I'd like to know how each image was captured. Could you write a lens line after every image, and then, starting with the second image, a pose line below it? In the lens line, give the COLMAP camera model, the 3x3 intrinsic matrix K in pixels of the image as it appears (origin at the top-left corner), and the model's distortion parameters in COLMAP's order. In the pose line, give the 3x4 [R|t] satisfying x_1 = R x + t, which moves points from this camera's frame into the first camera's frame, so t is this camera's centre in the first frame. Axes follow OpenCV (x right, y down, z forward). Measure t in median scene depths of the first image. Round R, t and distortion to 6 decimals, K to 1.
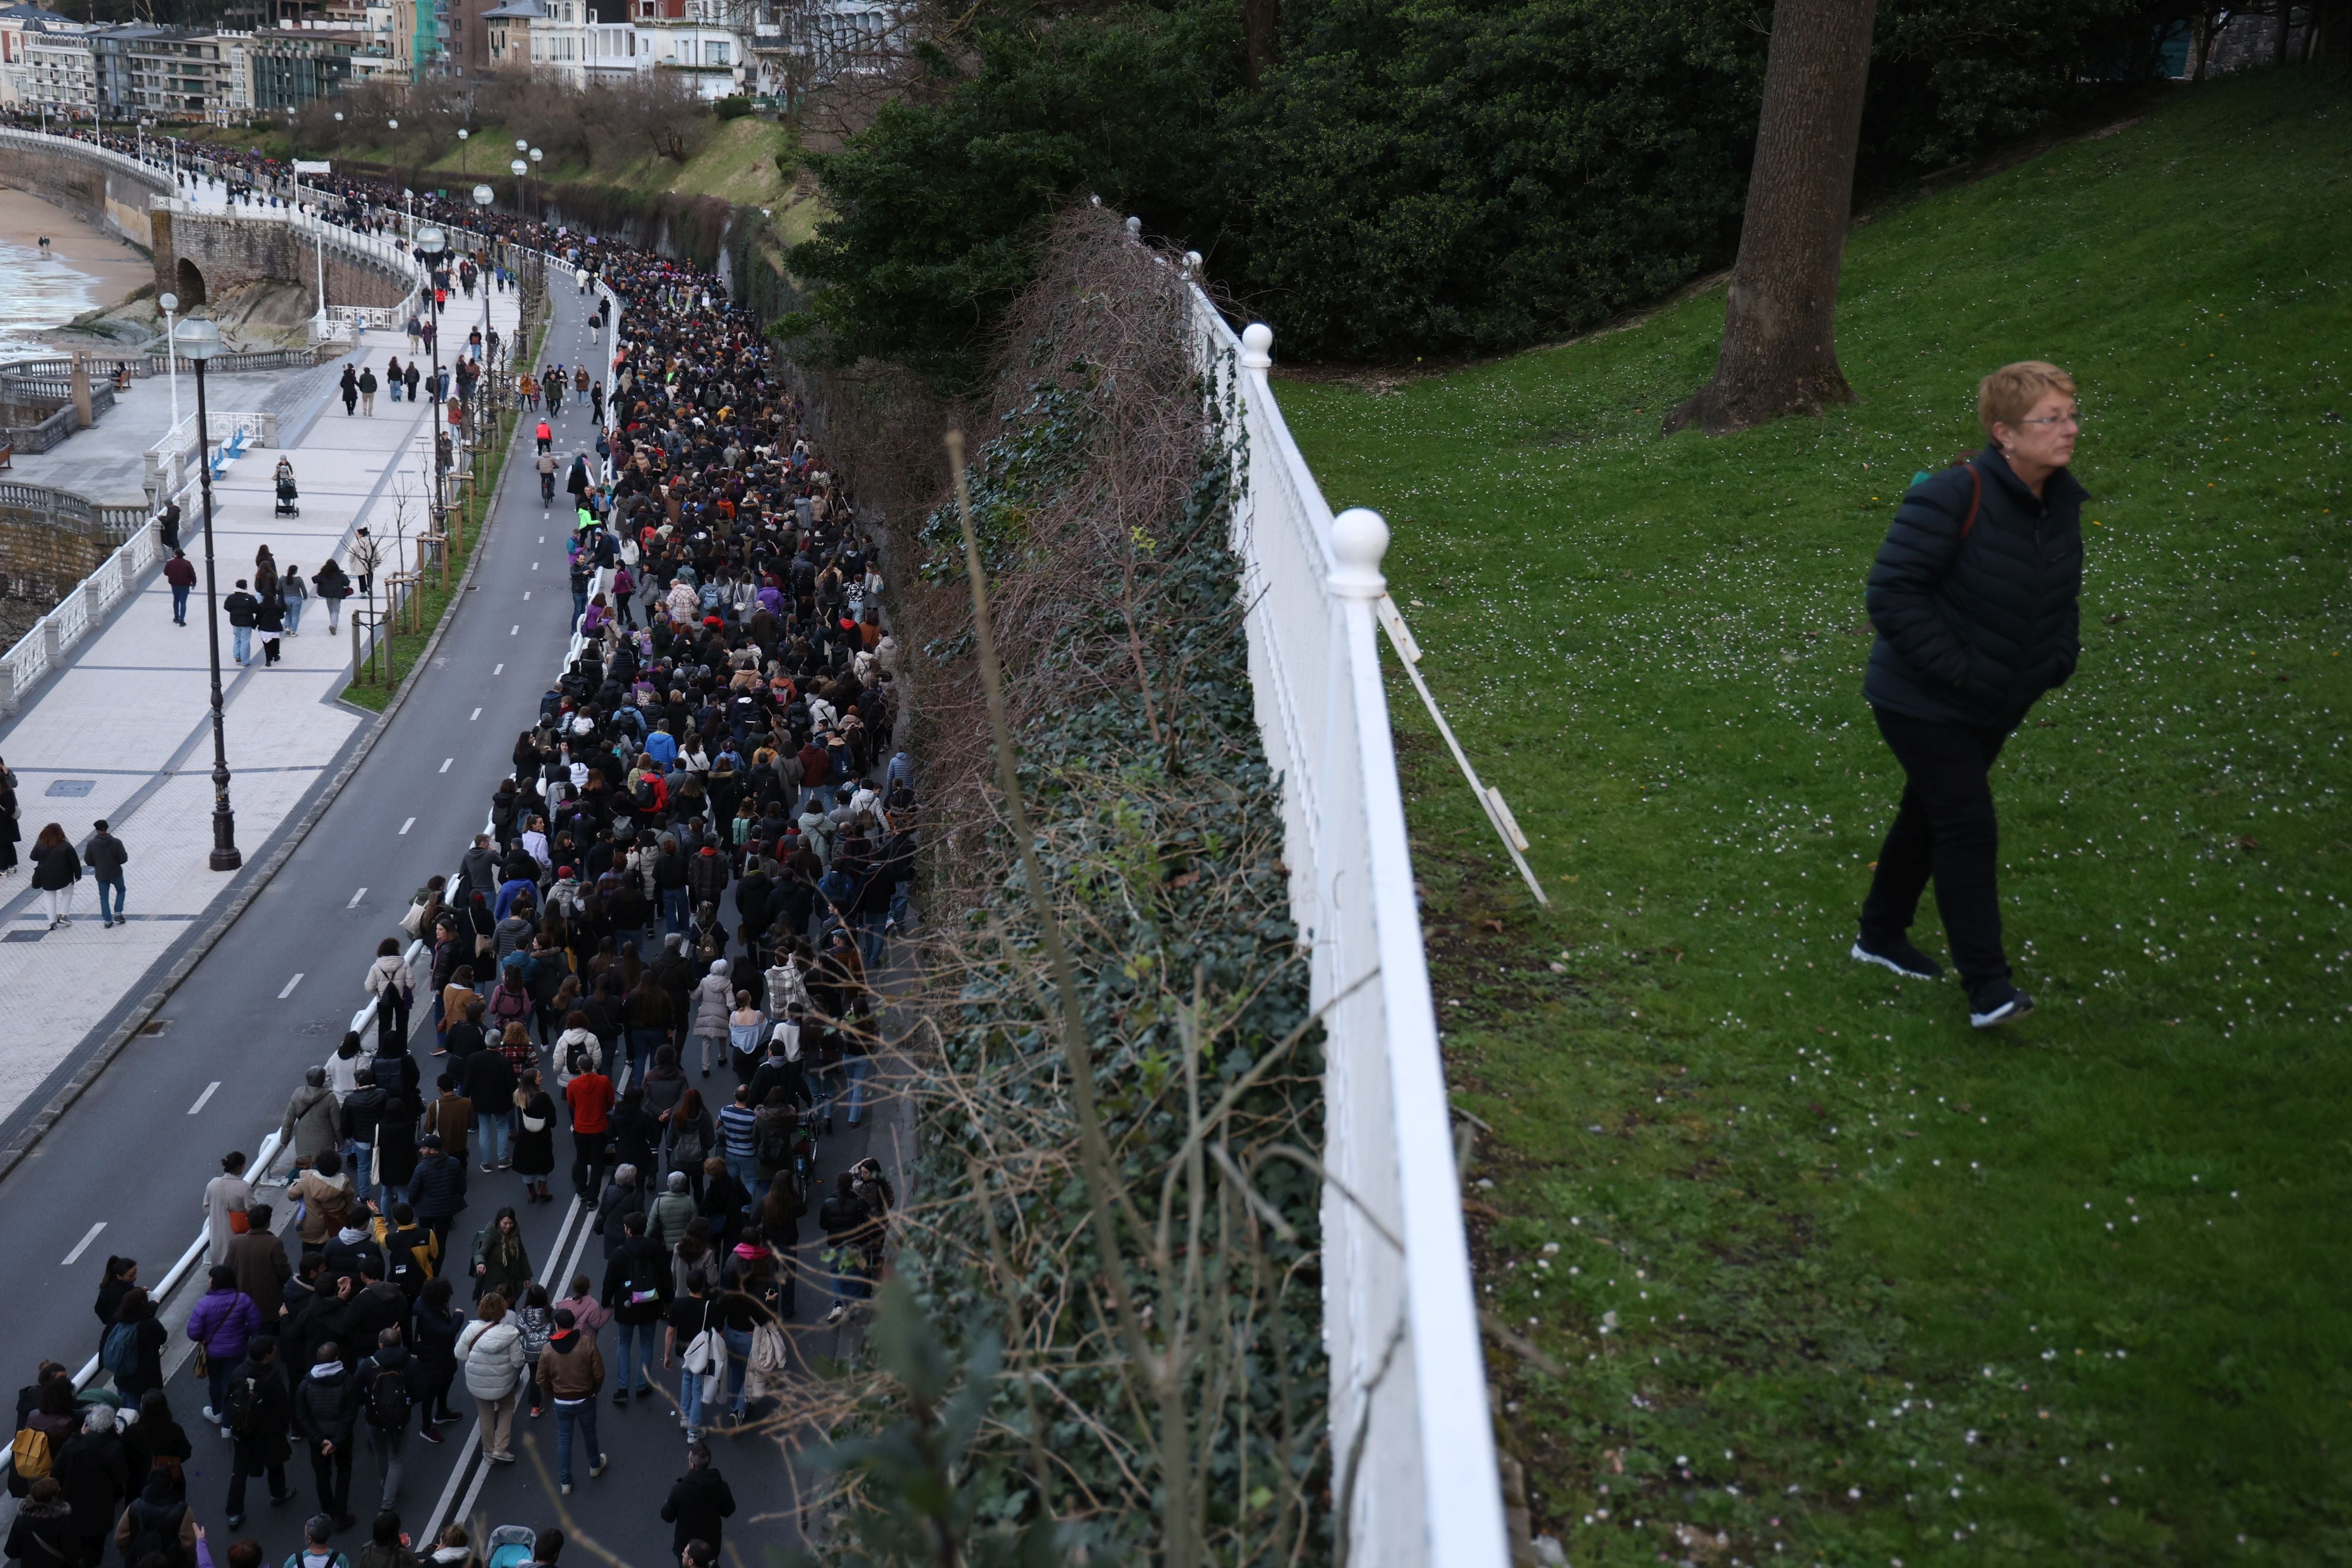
lens RADIAL K [[2700.4, 0, 1204.6], [0, 2700.4, 762.6], [0, 0, 1]] dist [0.049497, 0.181807]
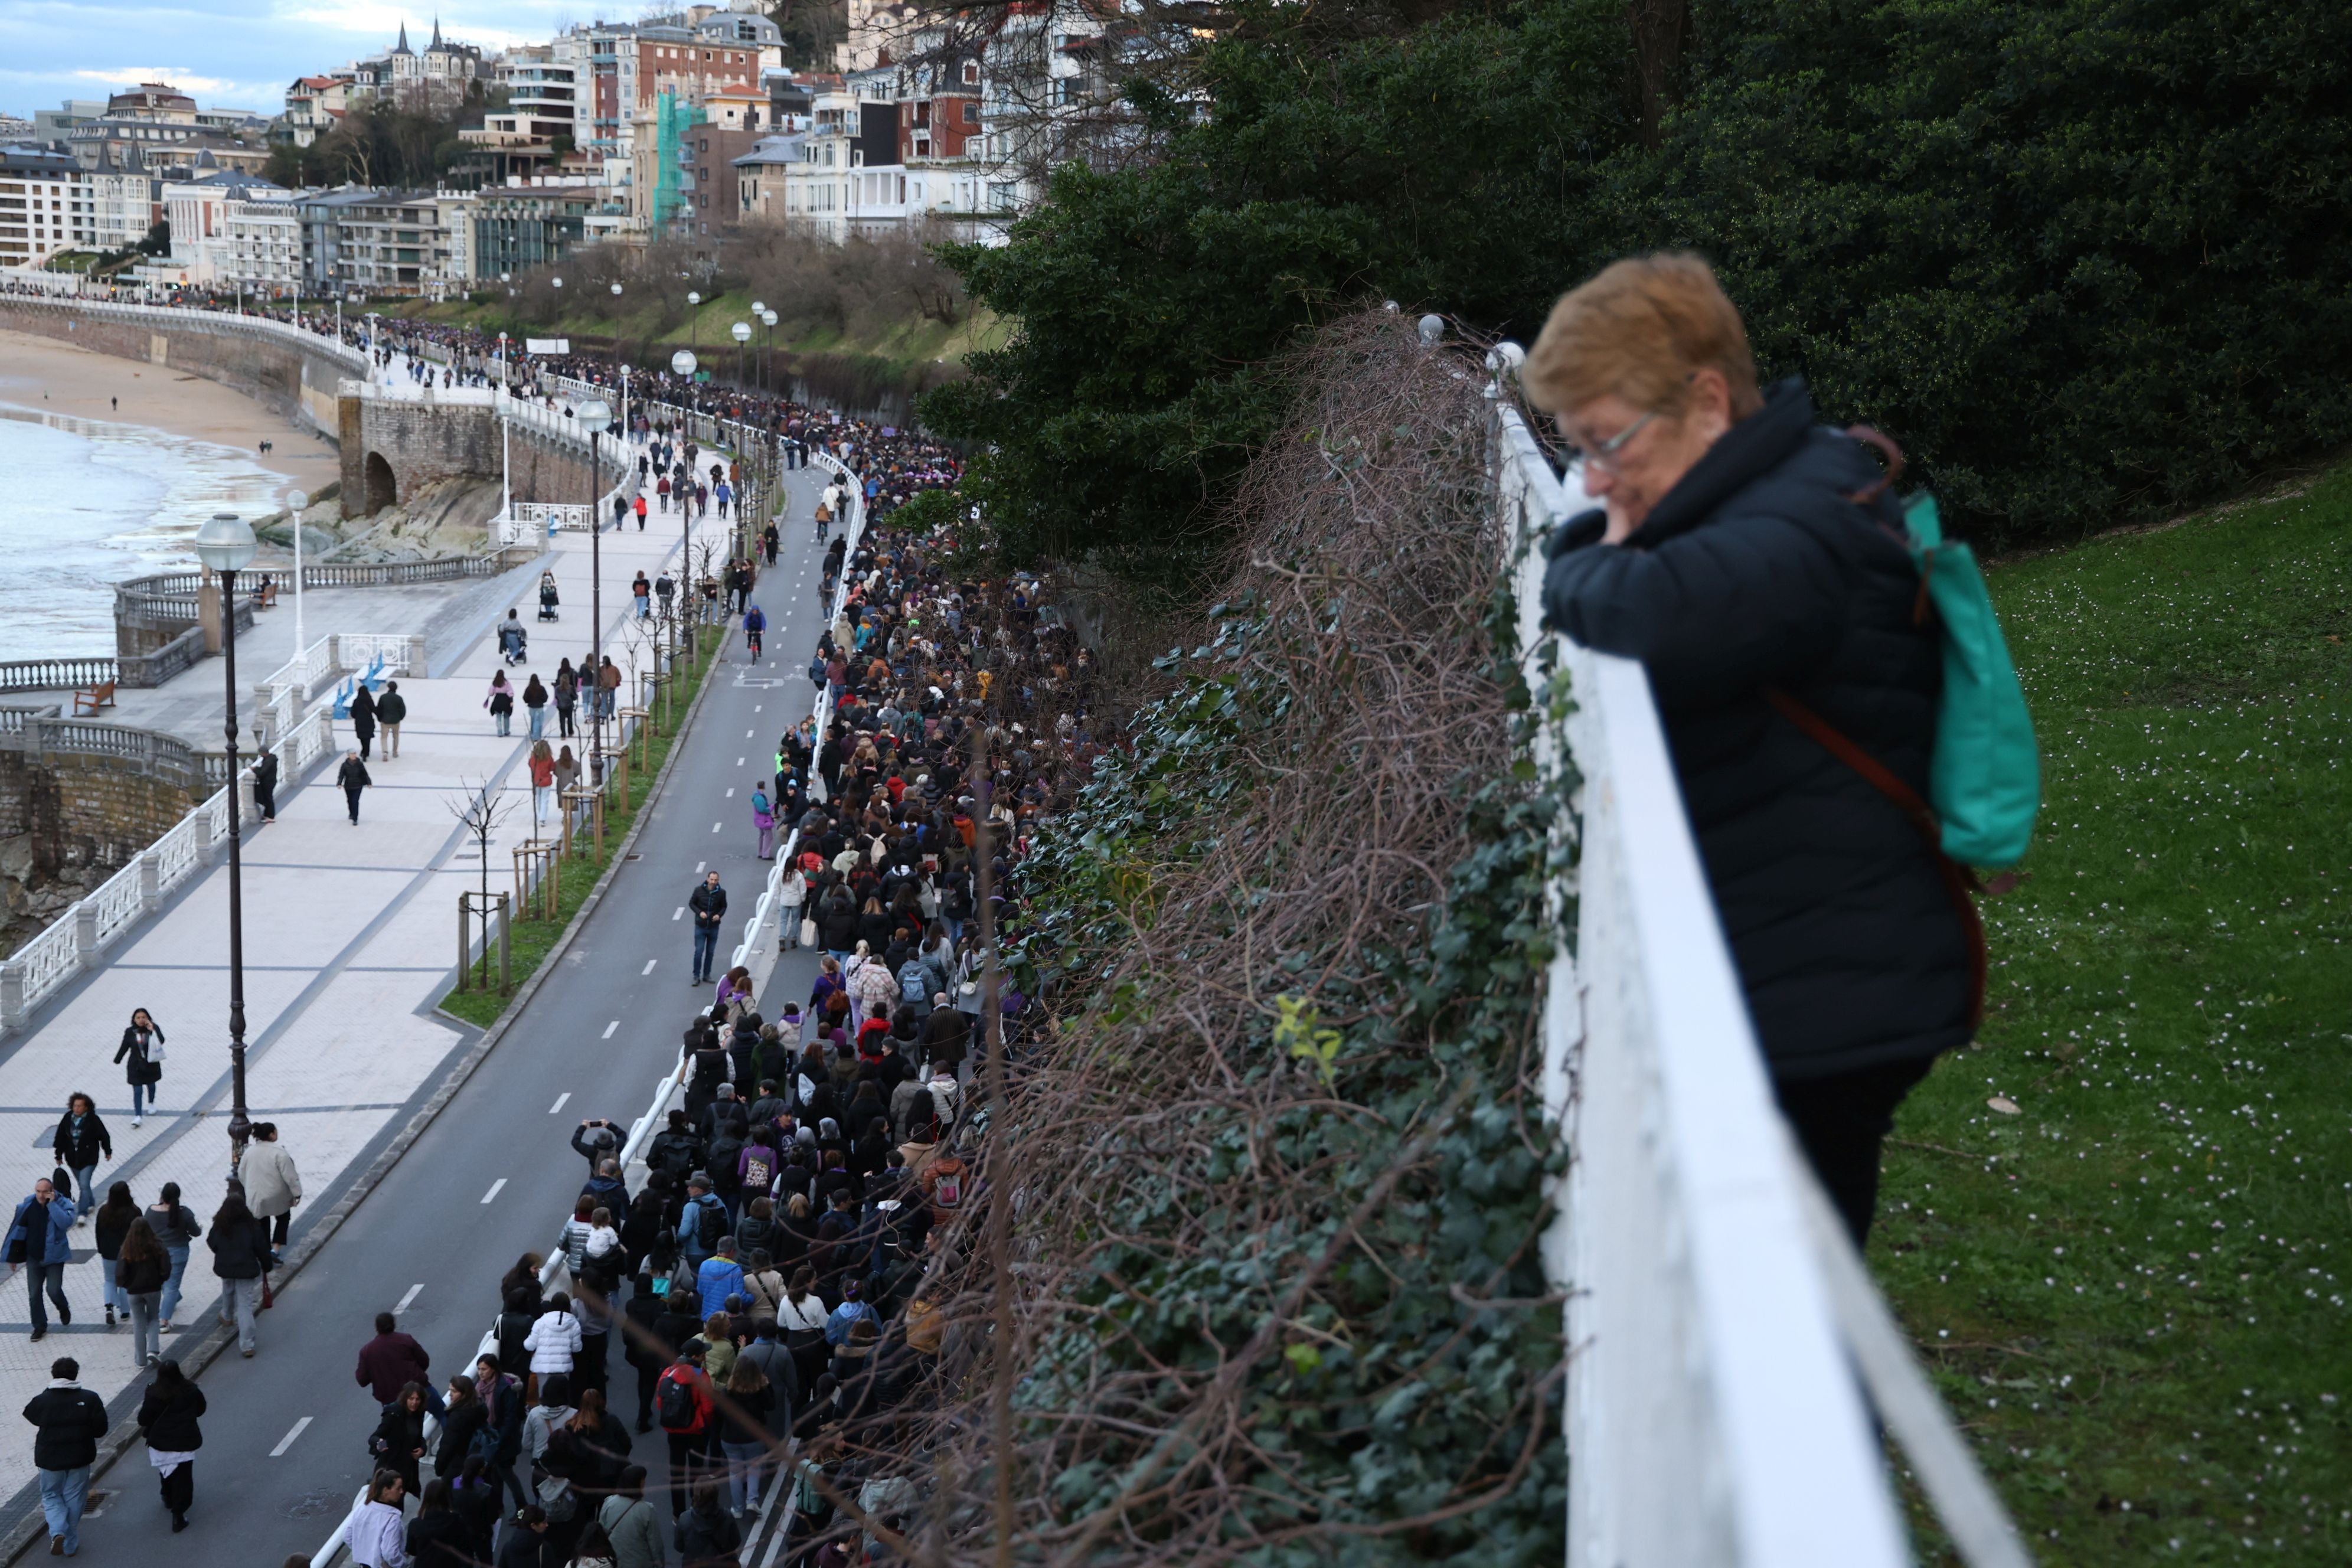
lens RADIAL K [[2700.4, 0, 1204.6], [0, 2700.4, 762.6], [0, 0, 1]] dist [0.049497, 0.181807]
pose [[0.988777, 0.002488, -0.149375, 0.006359], [-0.013155, 0.997428, -0.070464, -0.032627], [0.148816, 0.071638, 0.986267, 0.216549]]
